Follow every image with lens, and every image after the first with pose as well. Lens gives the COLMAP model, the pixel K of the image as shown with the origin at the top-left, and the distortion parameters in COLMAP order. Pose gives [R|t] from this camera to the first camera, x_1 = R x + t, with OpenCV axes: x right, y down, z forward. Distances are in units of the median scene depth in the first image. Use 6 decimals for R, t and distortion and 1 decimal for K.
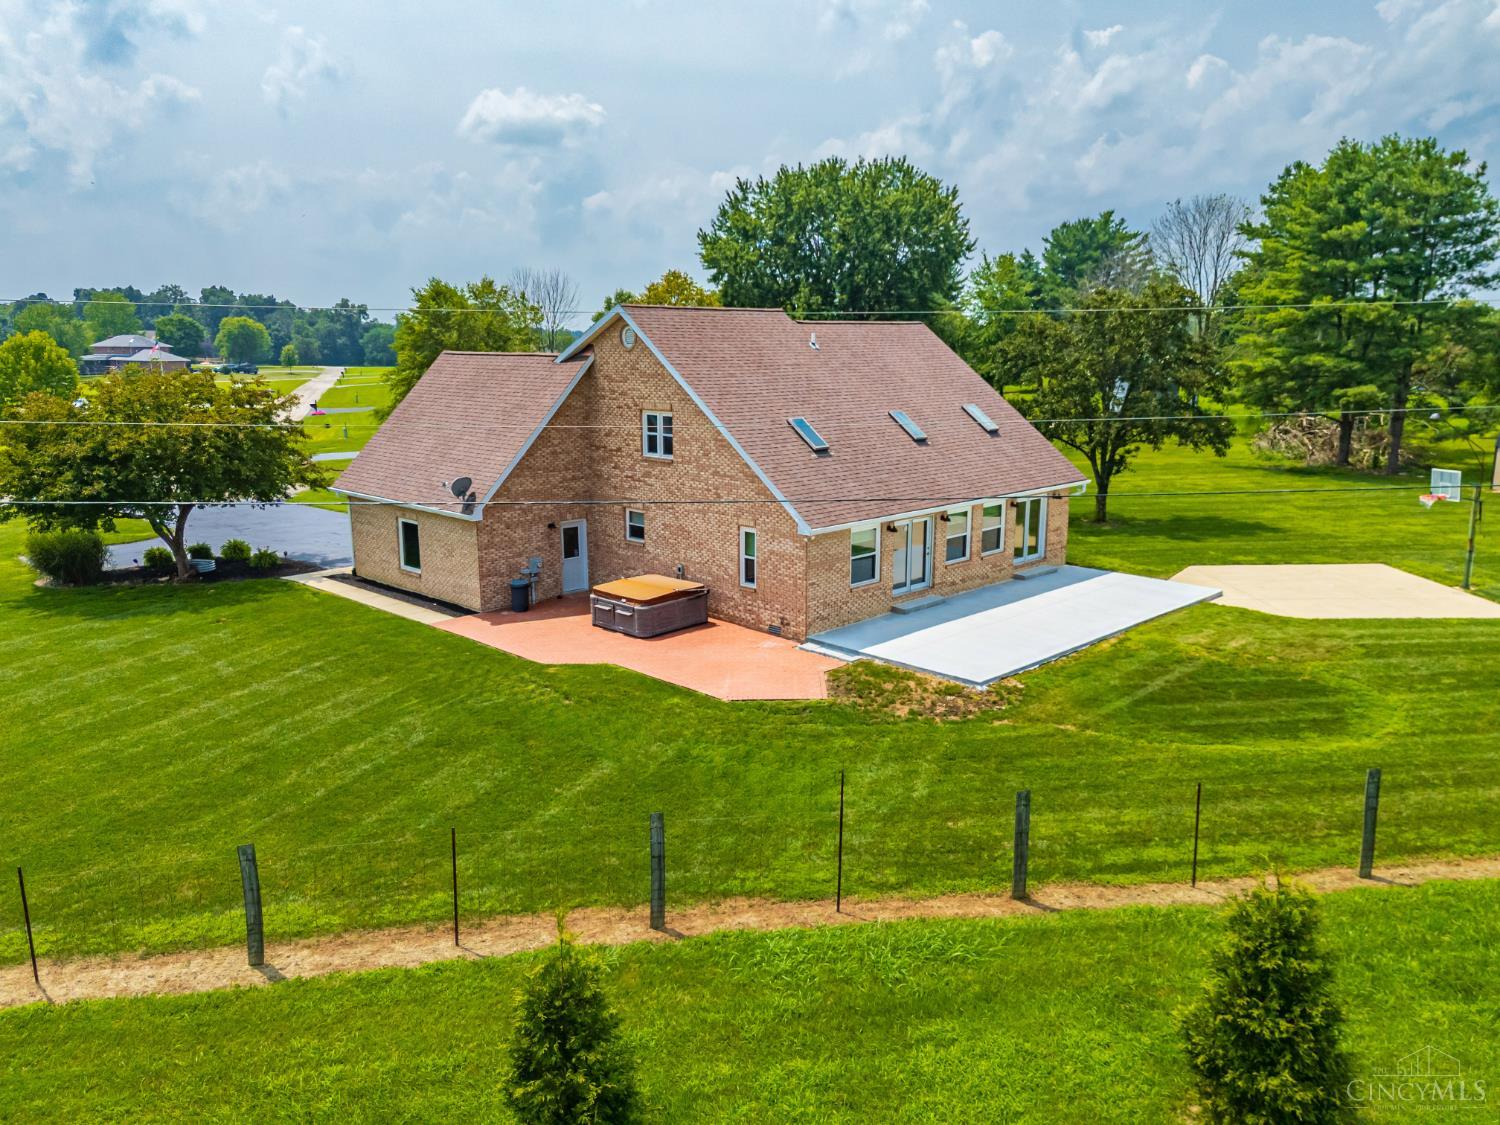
lens RADIAL K [[1091.9, 0, 771.9], [0, 1091.9, 566.3], [0, 0, 1]] dist [0.039209, -0.004321]
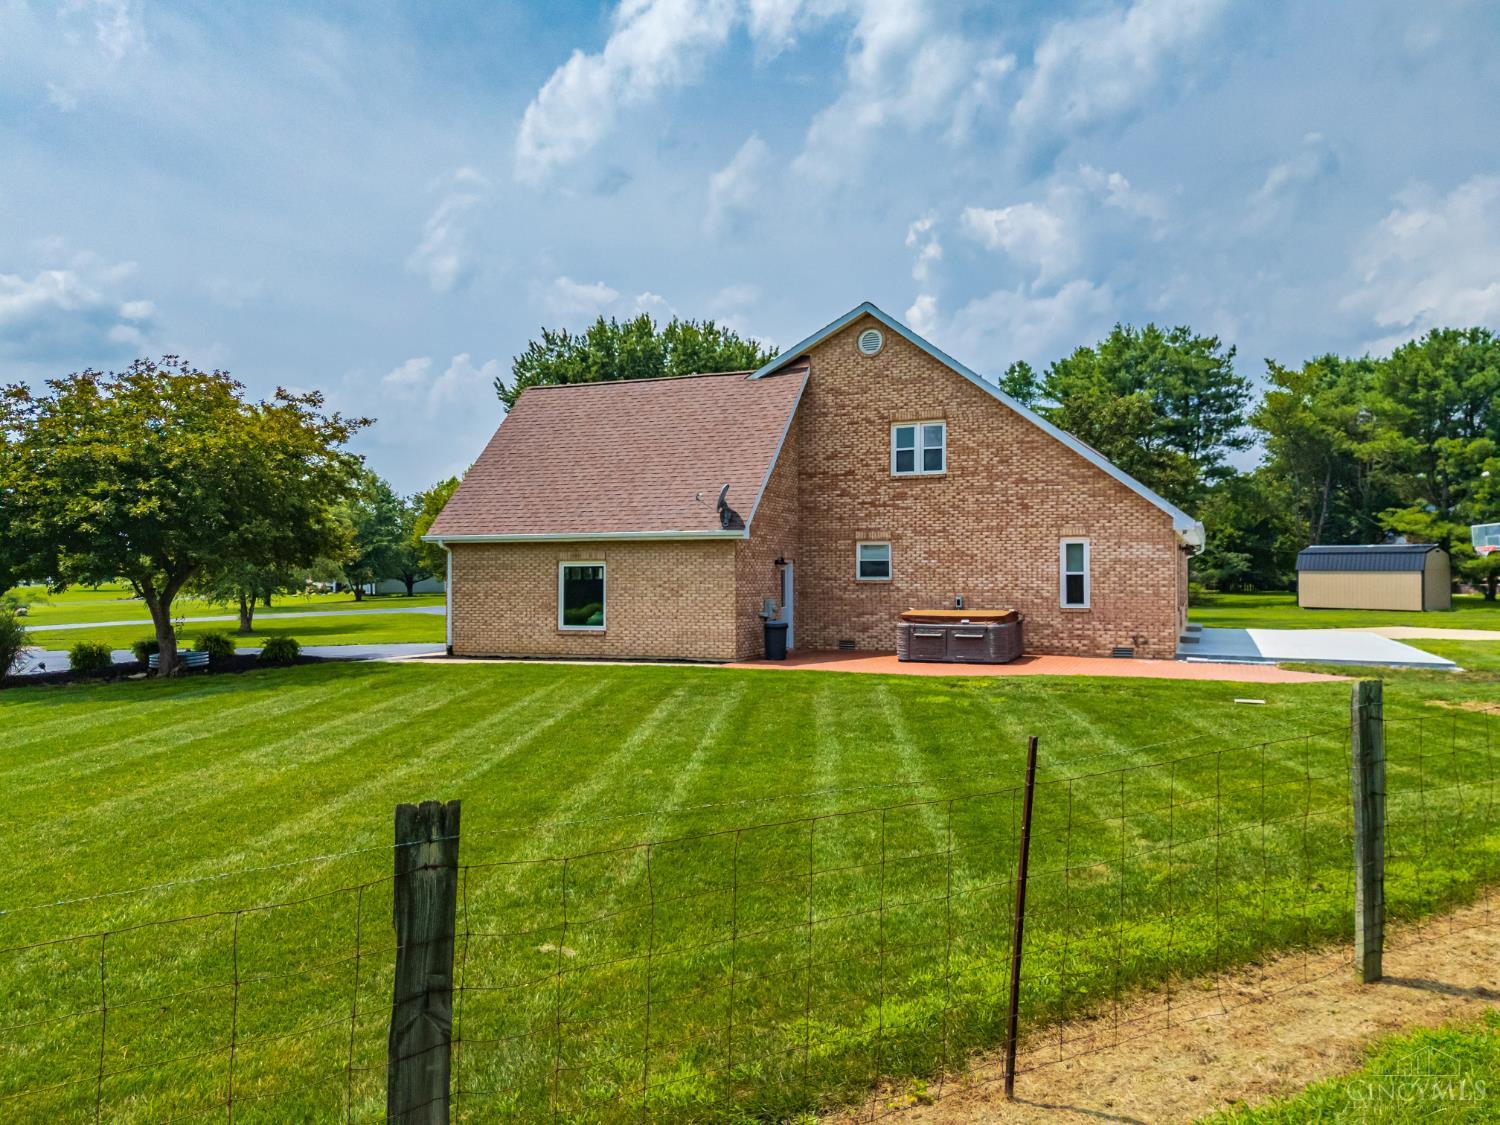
lens RADIAL K [[1097.0, 0, 709.6], [0, 1097.0, 555.0], [0, 0, 1]] dist [0.075412, -0.075055]
pose [[0.928436, 0.010950, 0.371331, -0.565247], [0.077290, 0.971999, -0.221909, 0.137919], [-0.363364, 0.234728, 0.901593, 0.291721]]
